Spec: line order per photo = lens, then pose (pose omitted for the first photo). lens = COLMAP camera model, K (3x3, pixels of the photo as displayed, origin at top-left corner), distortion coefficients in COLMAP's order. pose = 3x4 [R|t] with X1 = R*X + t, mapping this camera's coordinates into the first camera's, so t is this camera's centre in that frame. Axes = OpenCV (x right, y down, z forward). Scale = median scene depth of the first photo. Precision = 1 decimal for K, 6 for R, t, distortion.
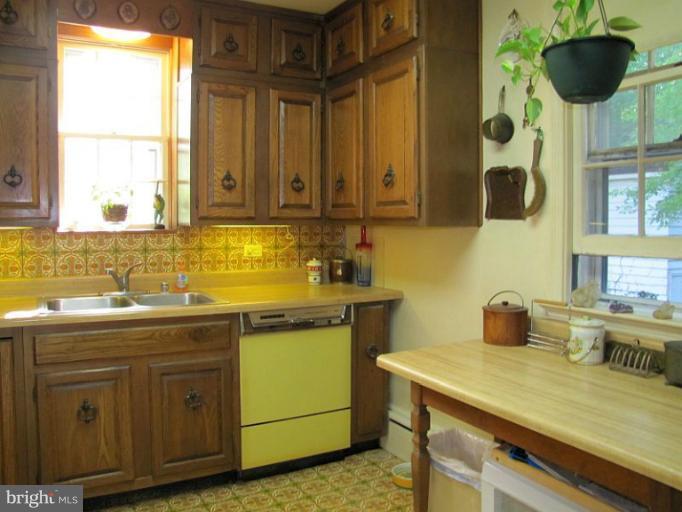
lens RADIAL K [[564.4, 0, 341.0], [0, 564.4, 256.0], [0, 0, 1]] dist [-0.192434, 0.151319]
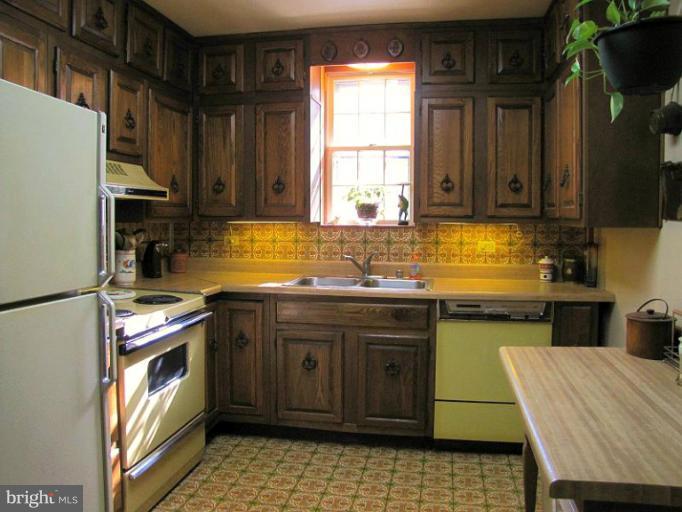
lens RADIAL K [[564.4, 0, 341.0], [0, 564.4, 256.0], [0, 0, 1]] dist [-0.192434, 0.151319]
pose [[0.774403, 0.046799, -0.630960, 0.348833], [-0.041631, 0.998868, 0.022992, -0.004738], [0.631322, 0.008463, 0.775475, -0.010412]]
